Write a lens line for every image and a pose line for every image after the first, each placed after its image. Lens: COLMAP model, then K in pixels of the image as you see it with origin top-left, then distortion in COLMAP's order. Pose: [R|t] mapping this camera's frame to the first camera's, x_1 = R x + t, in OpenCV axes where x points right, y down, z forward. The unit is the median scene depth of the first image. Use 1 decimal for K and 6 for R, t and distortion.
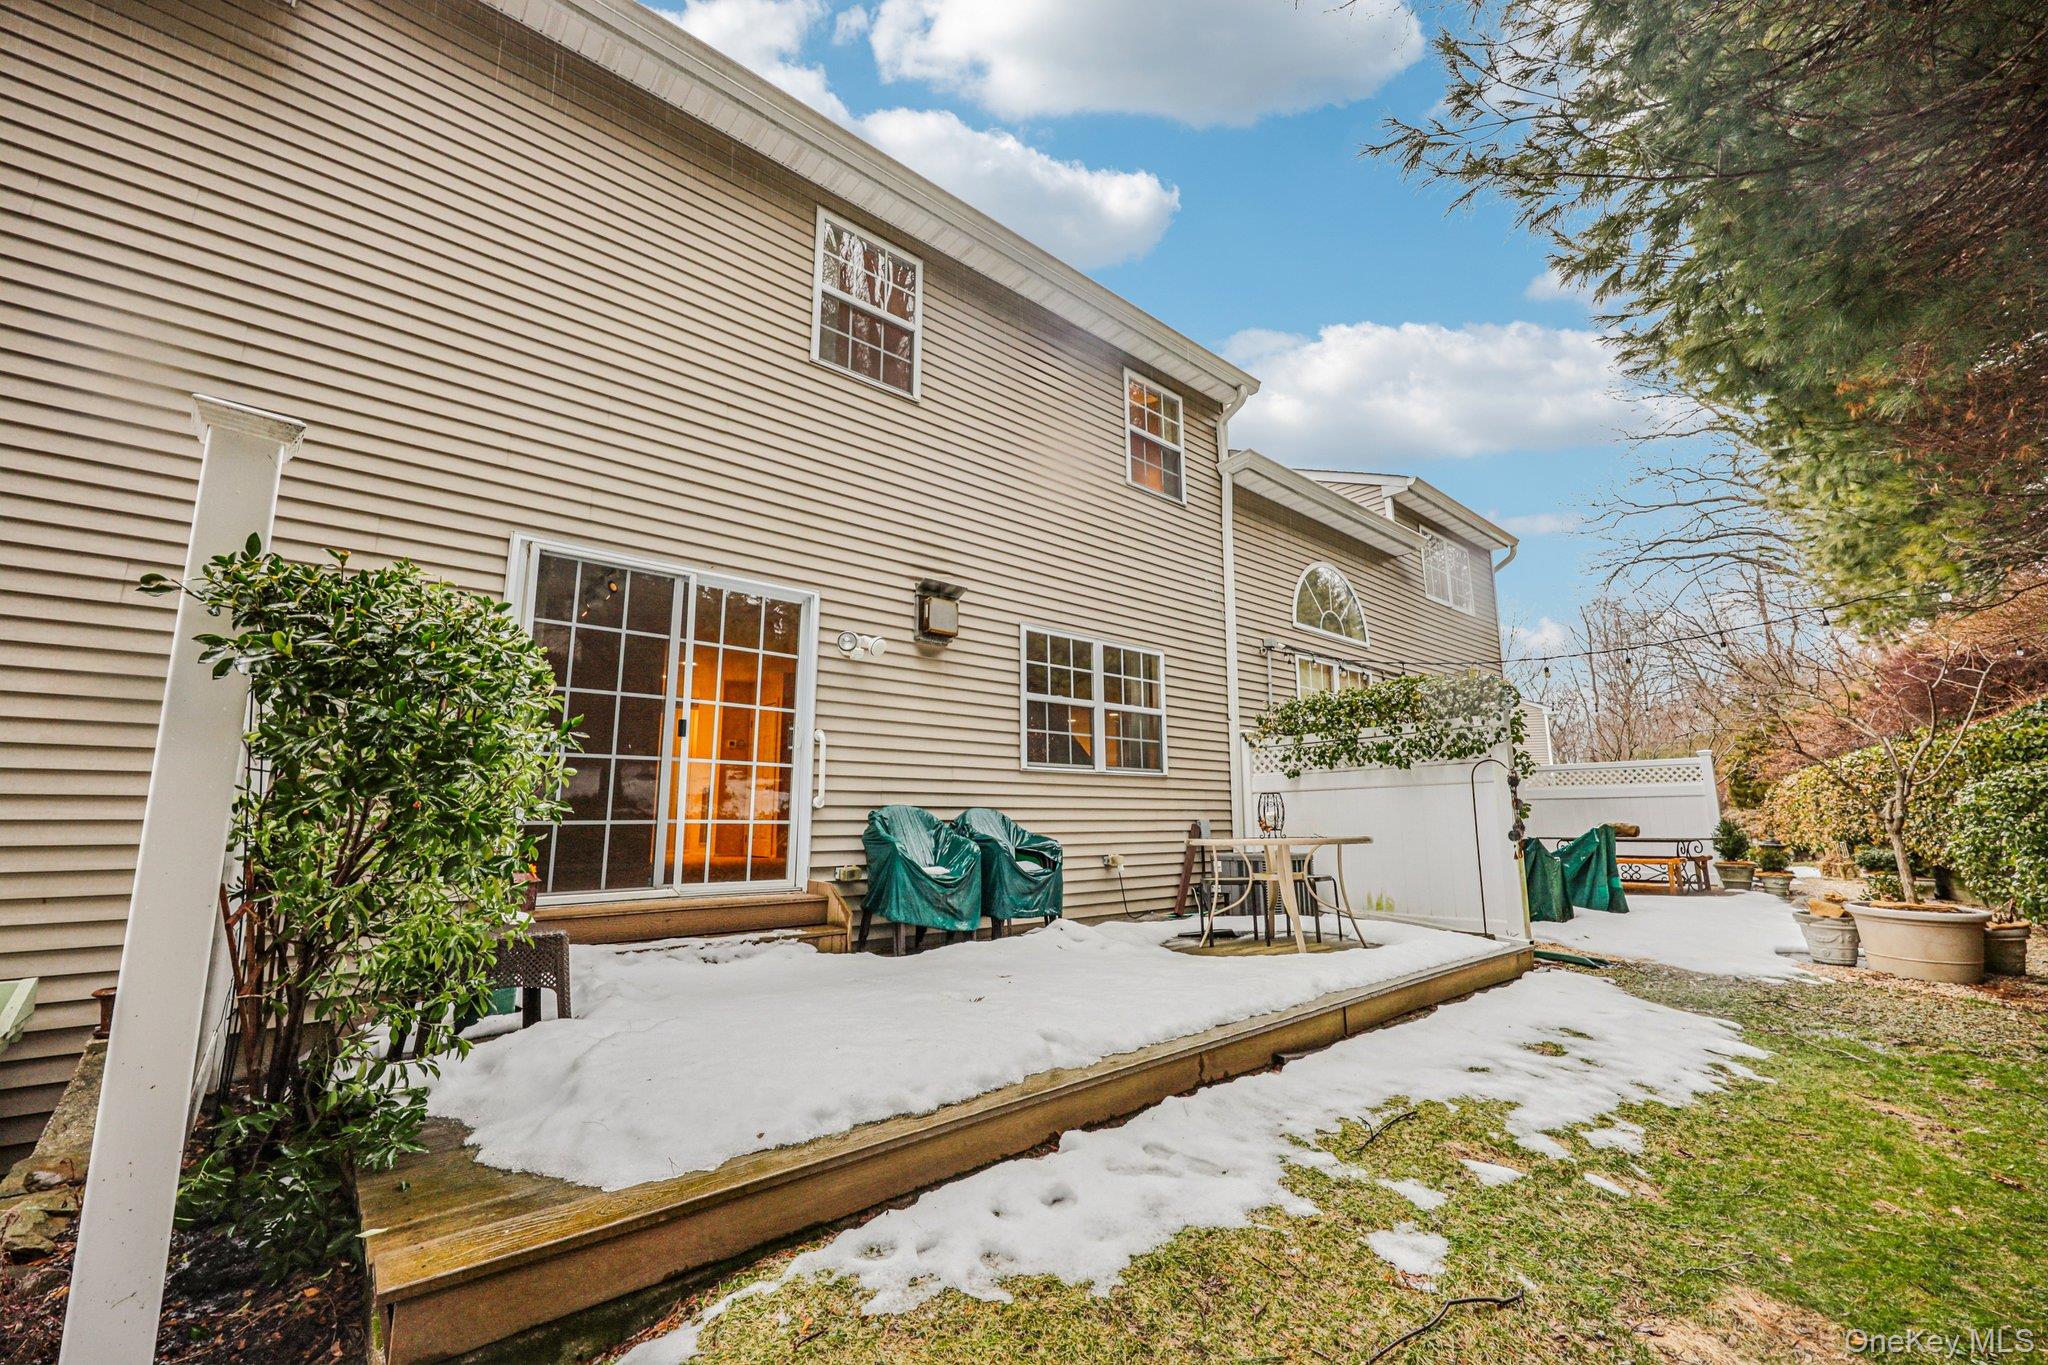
lens RADIAL K [[812.0, 0, 1014.4], [0, 812.0, 688.9], [0, 0, 1]] dist [-0.000065, -0.000738]
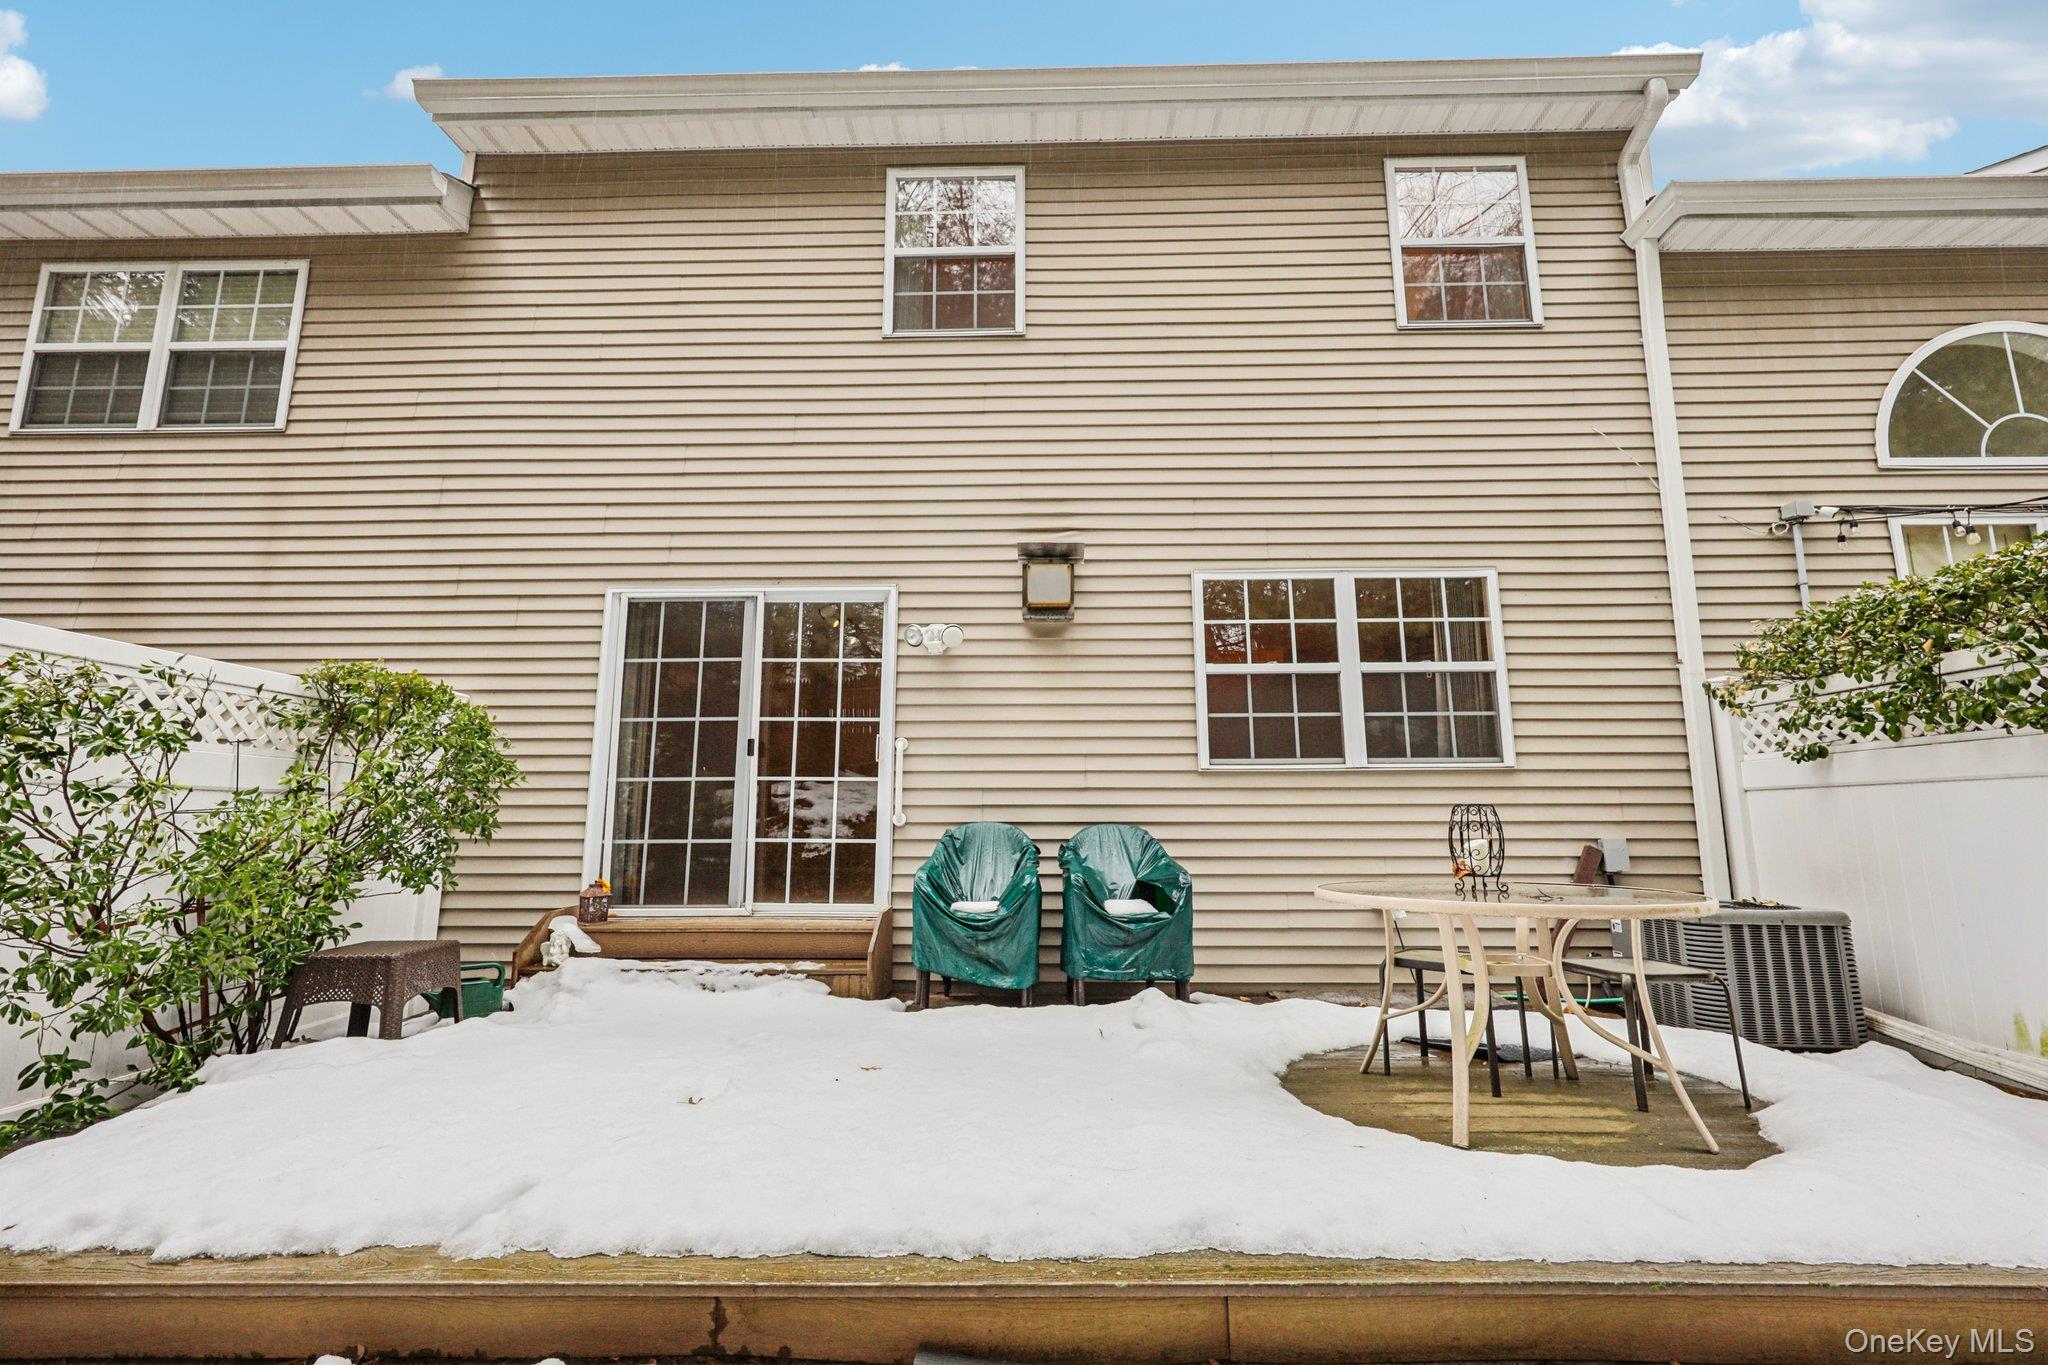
lens RADIAL K [[812.0, 0, 1016.2], [0, 812.0, 687.2], [0, 0, 1]] dist [-0.000065, -0.000738]
pose [[0.746360, -0.102312, -0.657631, 0.397854], [0.106695, 0.993727, -0.033510, 0.033694], [0.656934, -0.045156, 0.752594, 0.364088]]
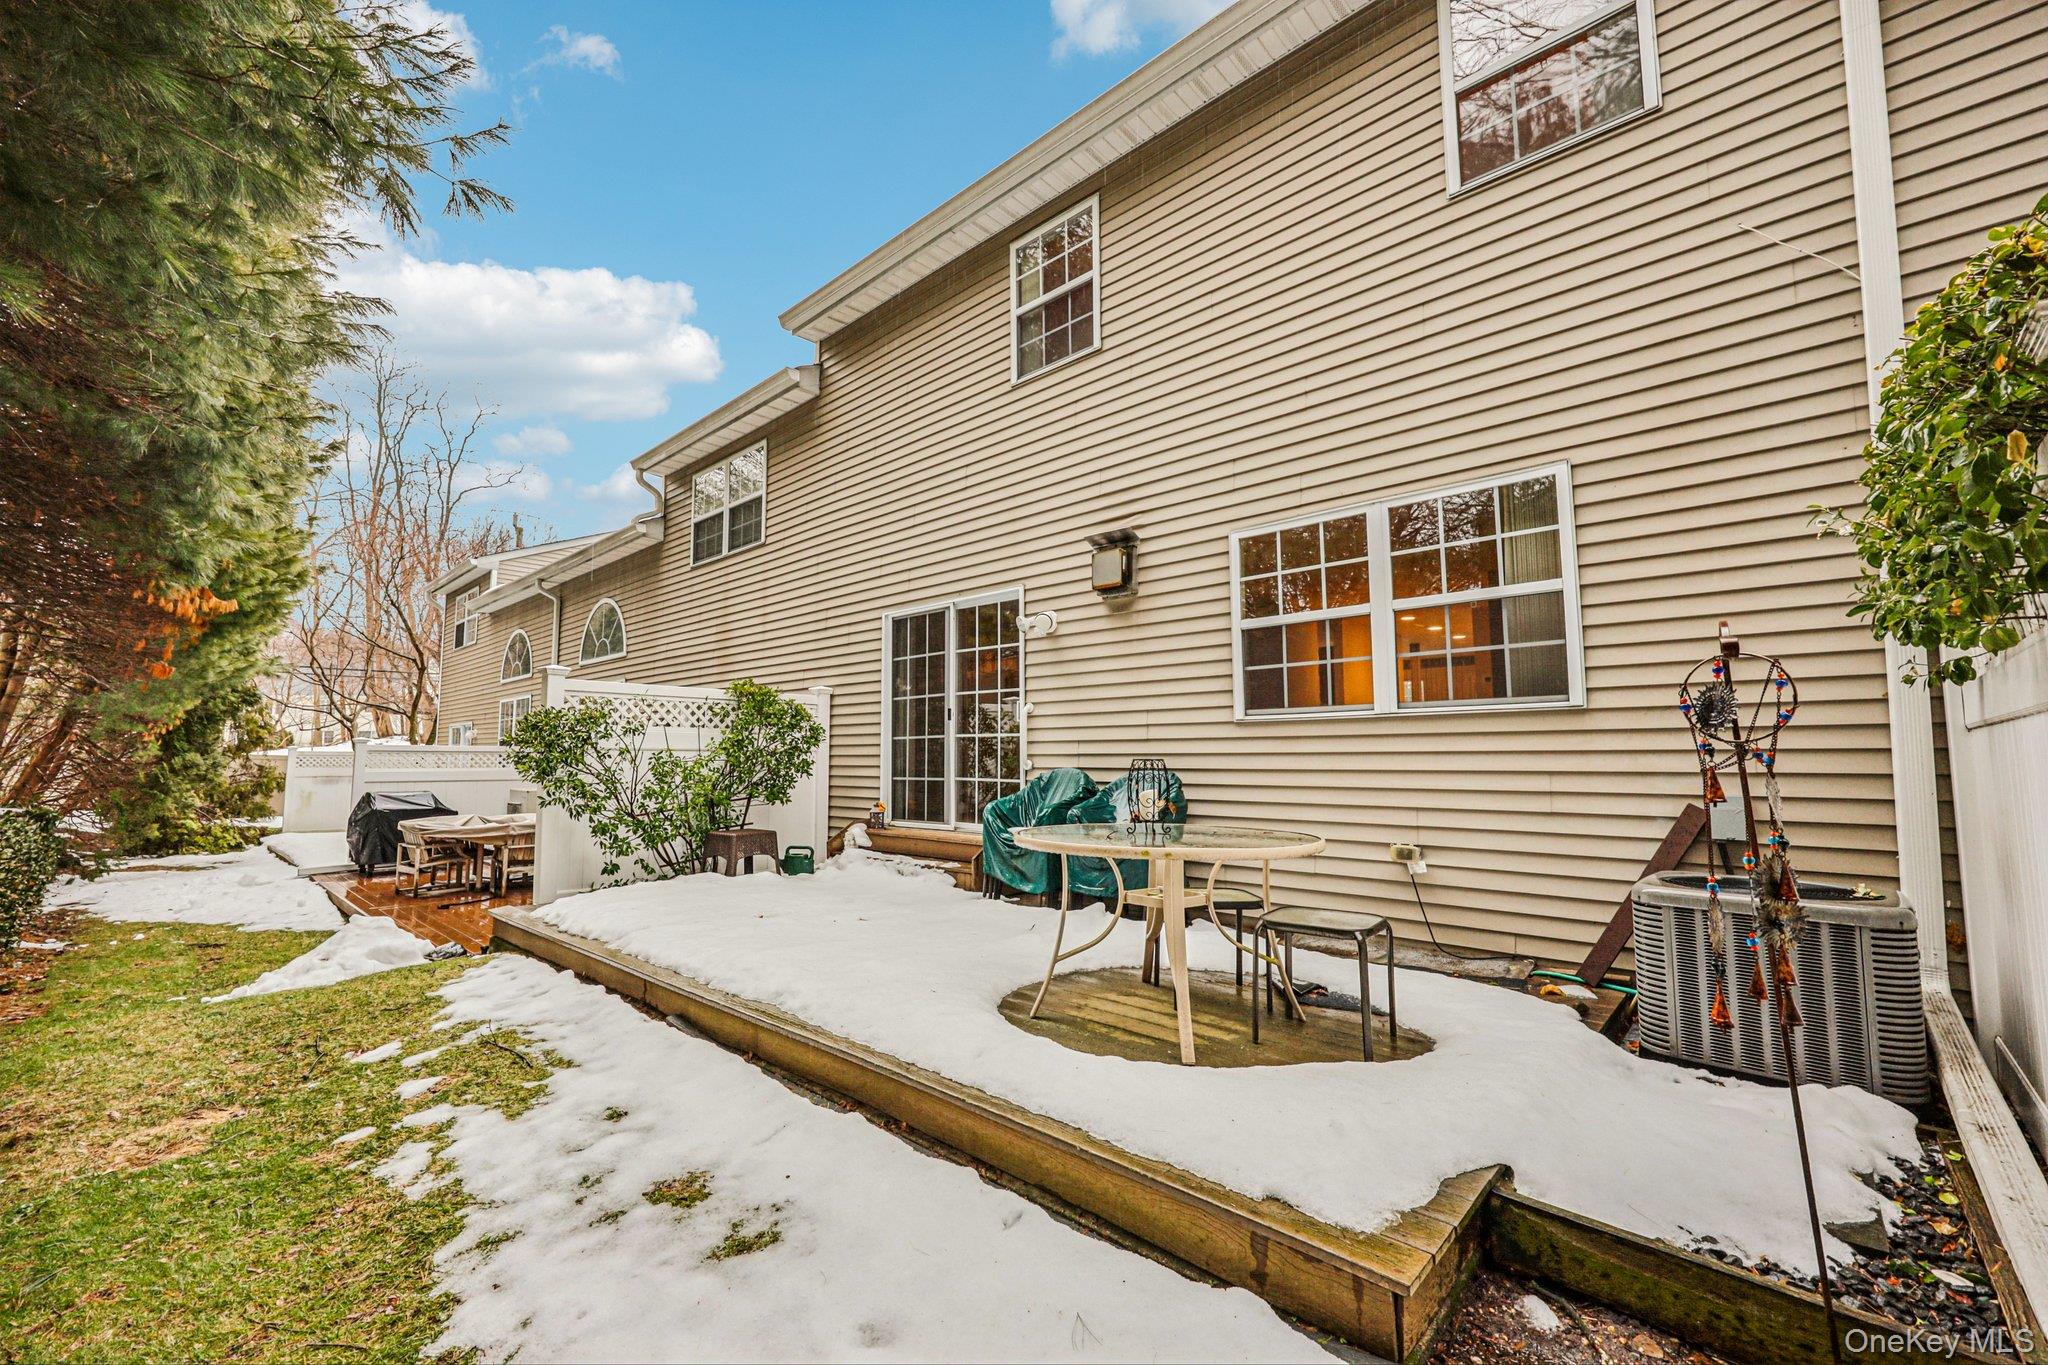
lens RADIAL K [[812.0, 0, 1025.4], [0, 812.0, 683.3], [0, 0, 1]] dist [-0.000065, -0.000738]
pose [[0.121742, -0.083670, -0.989029, 0.809252], [0.166540, 0.984036, -0.062748, 0.083765], [0.978490, -0.157074, 0.133733, 0.745437]]
